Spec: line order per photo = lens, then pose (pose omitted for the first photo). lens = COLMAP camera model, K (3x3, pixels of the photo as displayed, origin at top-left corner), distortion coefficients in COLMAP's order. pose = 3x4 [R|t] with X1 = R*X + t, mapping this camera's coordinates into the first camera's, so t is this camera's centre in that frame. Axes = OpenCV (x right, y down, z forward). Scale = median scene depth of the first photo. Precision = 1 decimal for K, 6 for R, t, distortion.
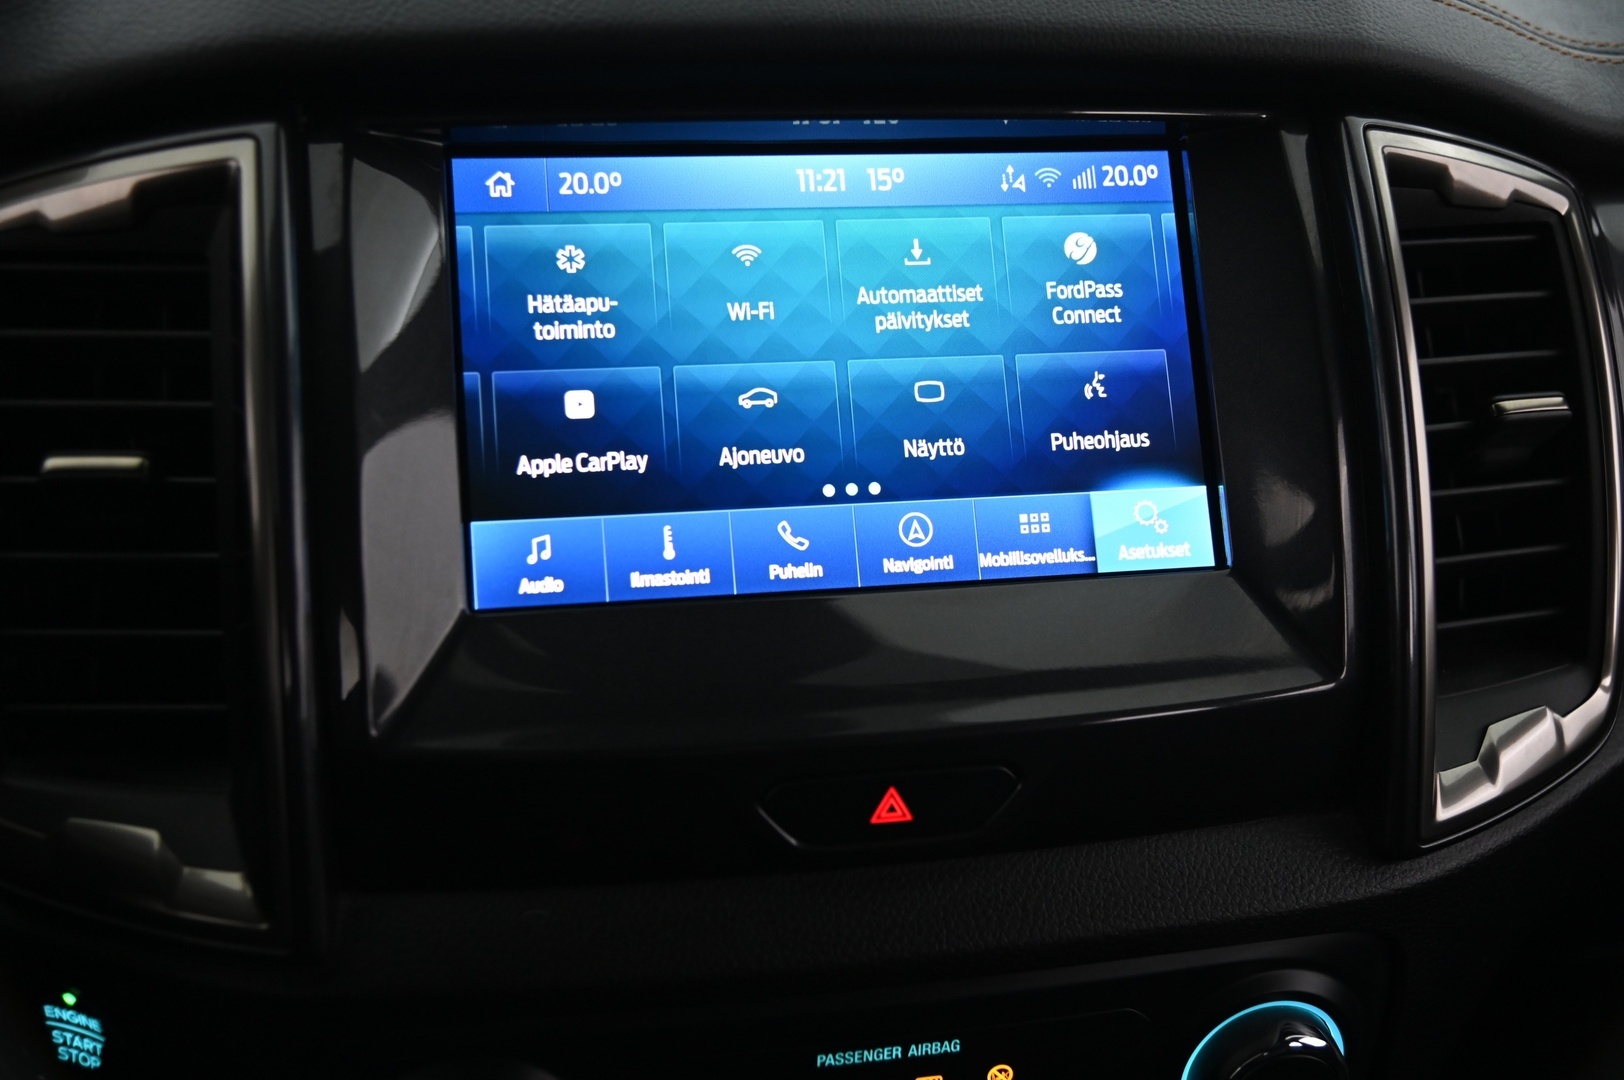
lens RADIAL K [[1712.9, 0, 812.0], [0, 1712.9, 540.0], [0, 0, 1]] dist [-0.016747, 0.207723]
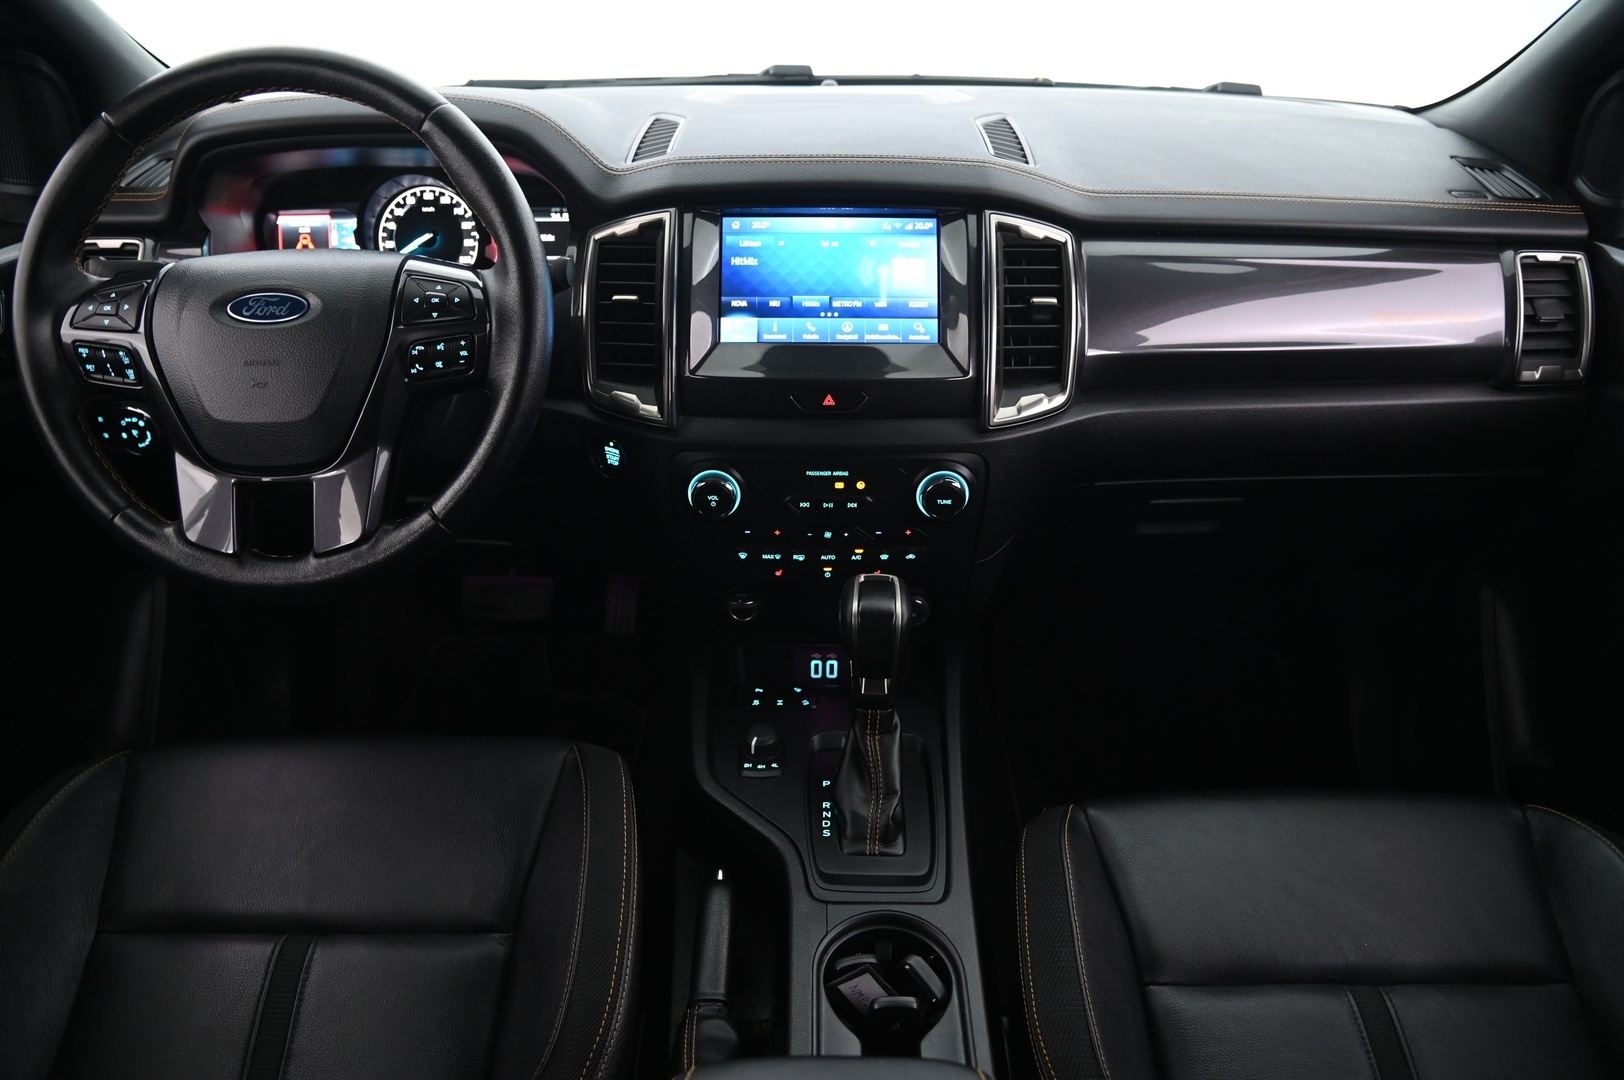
lens RADIAL K [[1126.0, 0, 806.7], [0, 1126.0, 575.8], [0, 0, 1]] dist [-0.165562, -0.000083]
pose [[0.980267, 0.075308, -0.182770, 0.433108], [-0.056798, 0.992903, 0.104483, 0.263580], [0.189341, -0.092040, 0.977588, -1.266572]]
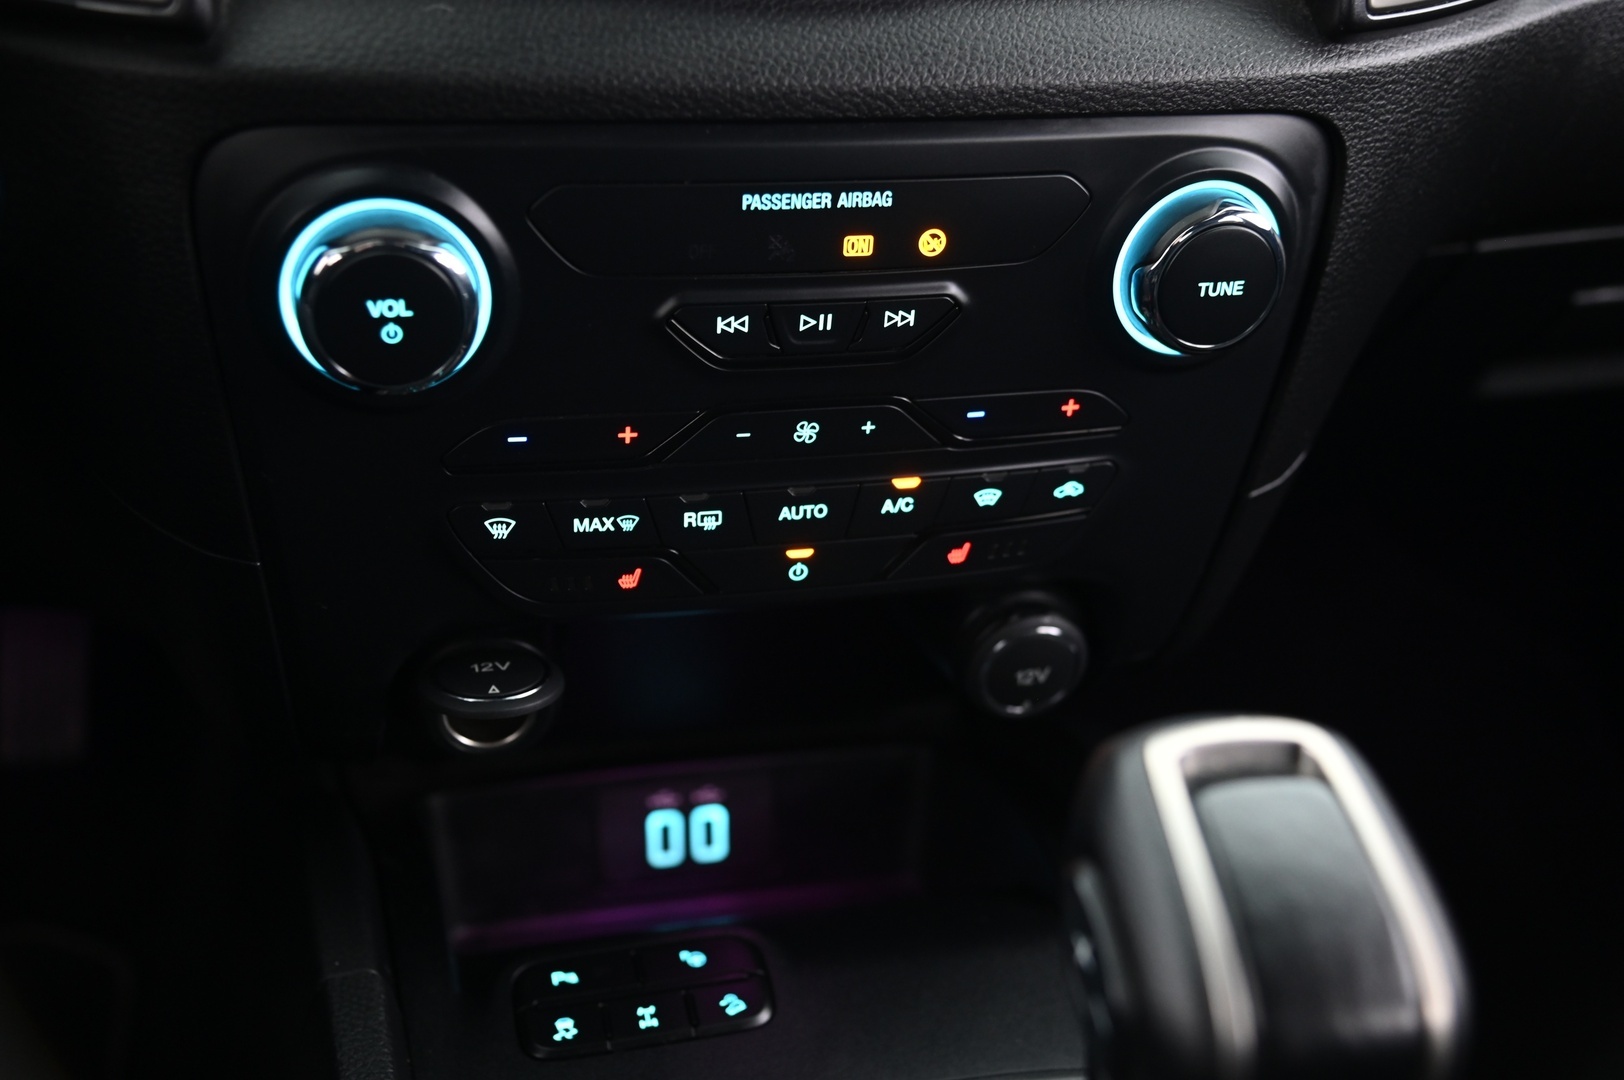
lens RADIAL K [[1712.9, 0, 812.0], [0, 1712.9, 540.0], [0, 0, 1]] dist [-0.016747, 0.207723]
pose [[0.998133, 0.000431, 0.061071, -0.016149], [-0.006357, 0.995276, 0.096877, 0.386735], [-0.060741, -0.097084, 0.993421, 0.034597]]
